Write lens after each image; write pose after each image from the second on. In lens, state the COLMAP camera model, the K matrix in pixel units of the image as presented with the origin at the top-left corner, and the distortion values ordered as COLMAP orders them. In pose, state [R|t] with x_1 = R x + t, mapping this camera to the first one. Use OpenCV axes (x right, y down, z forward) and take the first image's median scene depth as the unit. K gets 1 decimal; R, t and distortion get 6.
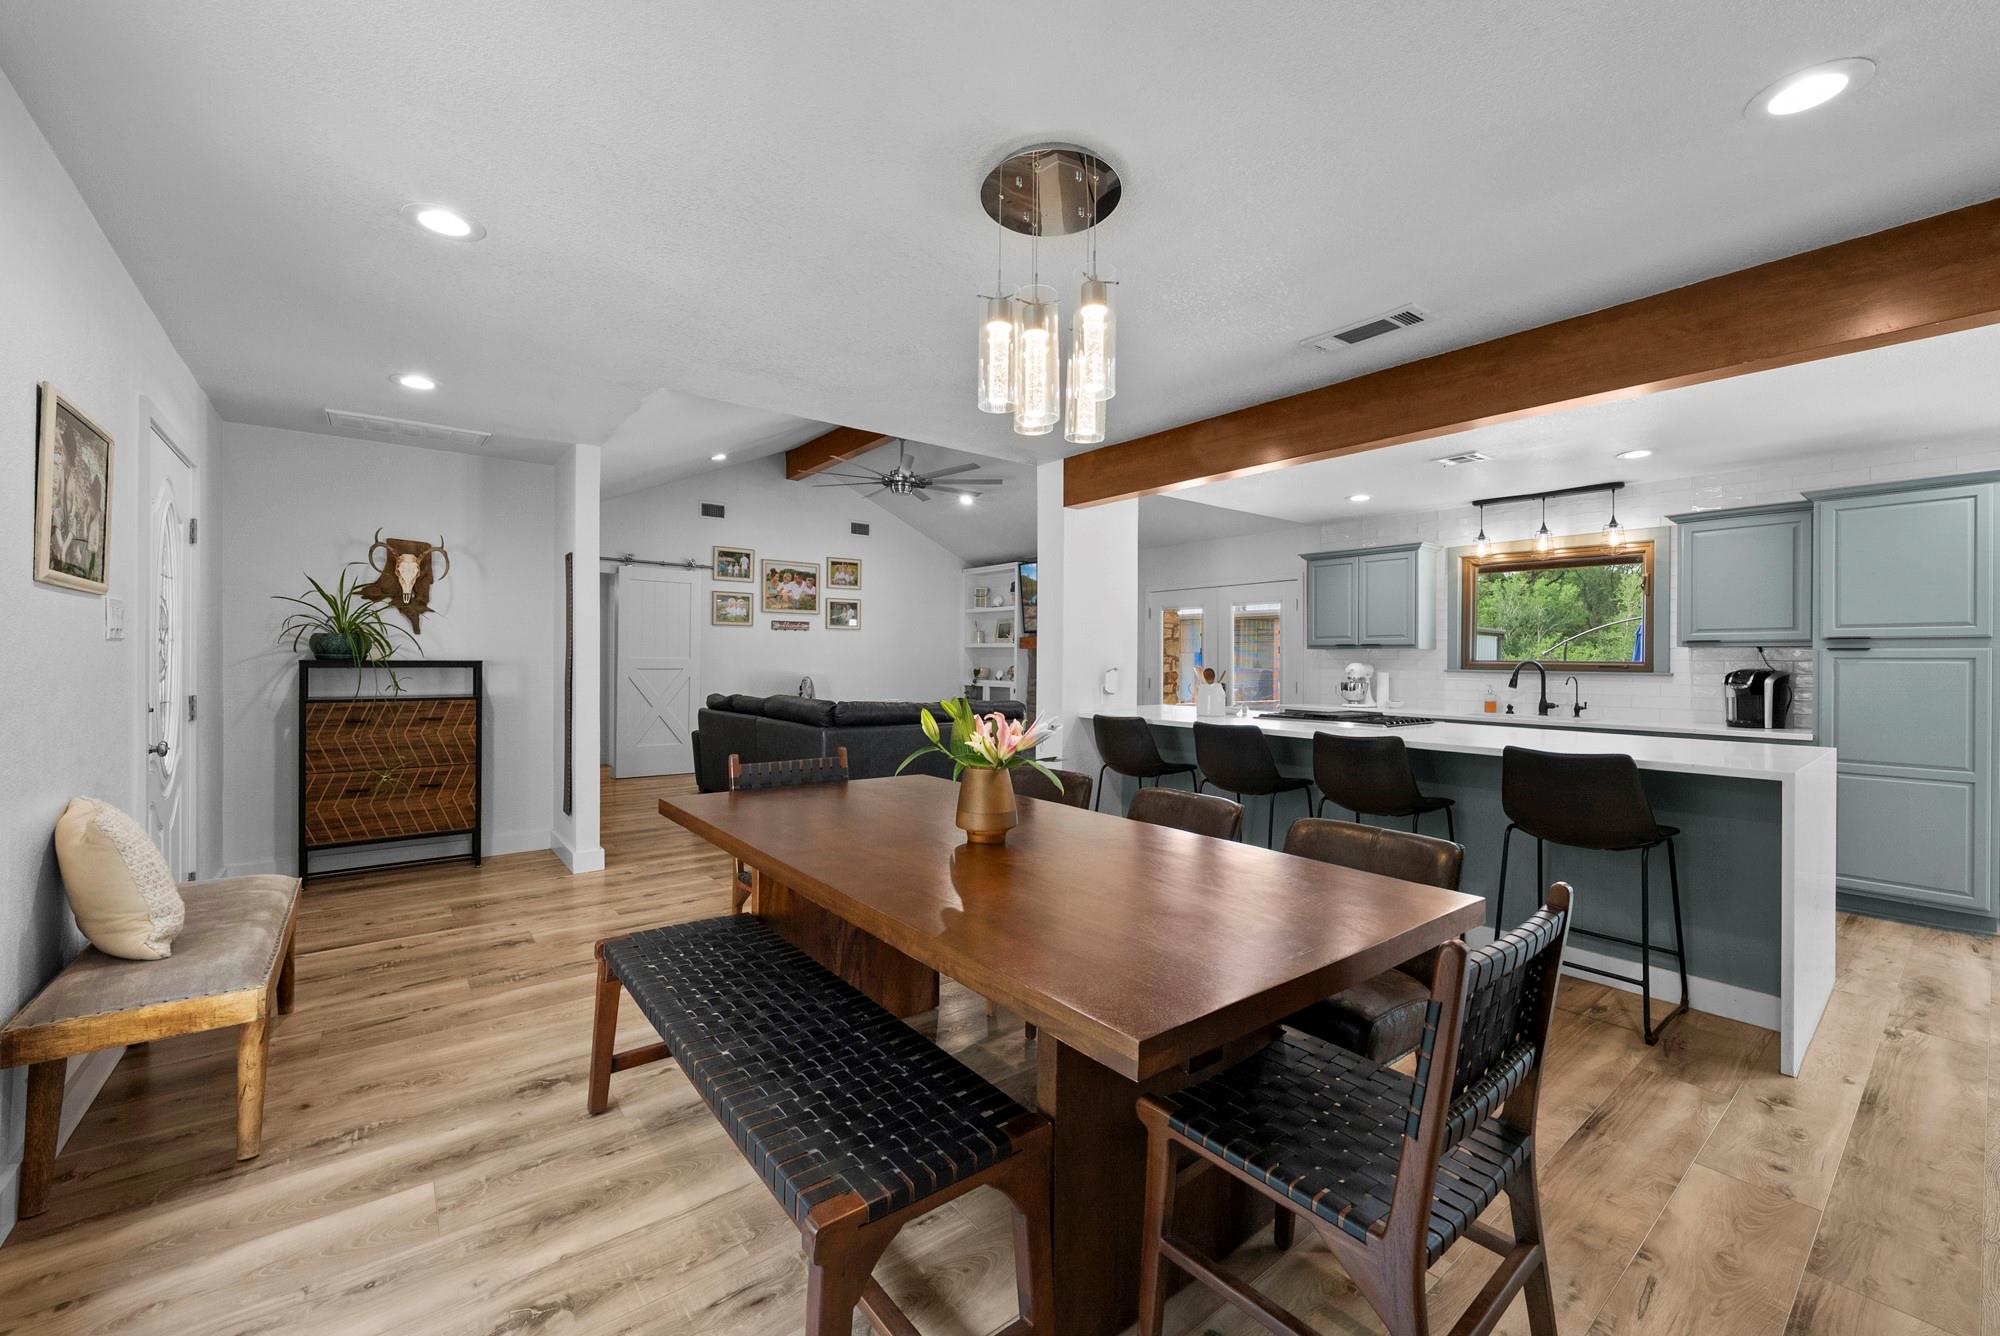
lens RADIAL K [[788.0, 0, 1007.5], [0, 788.0, 666.8], [0, 0, 1]] dist [-0.001069, -0.000342]
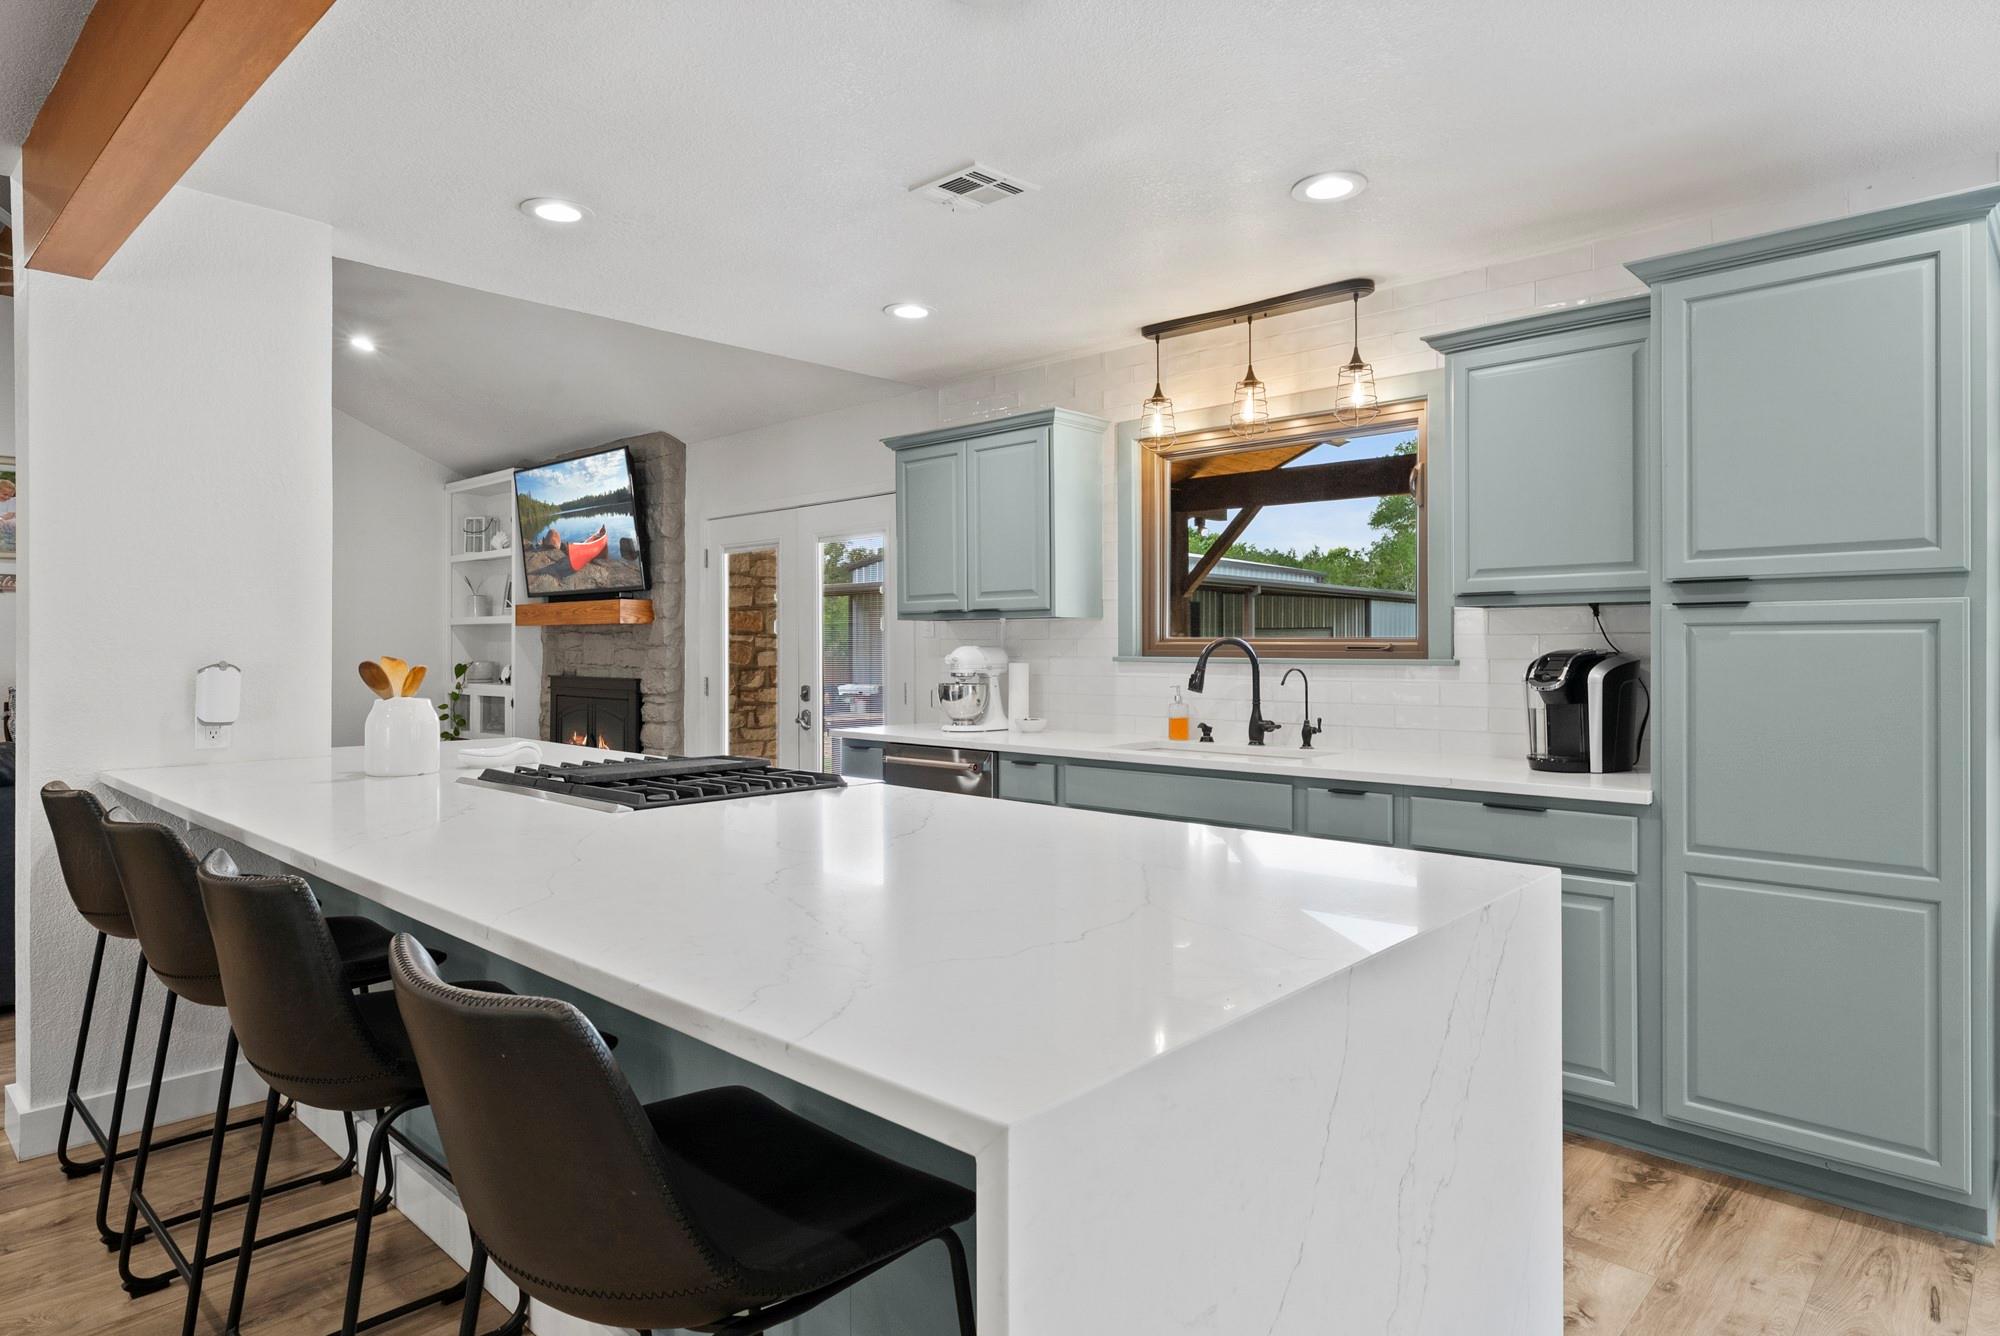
lens RADIAL K [[1161.1, 0, 986.0], [0, 1161.1, 657.7], [0, 0, 1]] dist [0.008470, 0.003150]
pose [[0.990474, -0.010723, 0.137282, 0.433985], [0.010636, 0.999943, 0.001371, 0.002415], [-0.137289, 0.000103, 0.990531, 0.299654]]
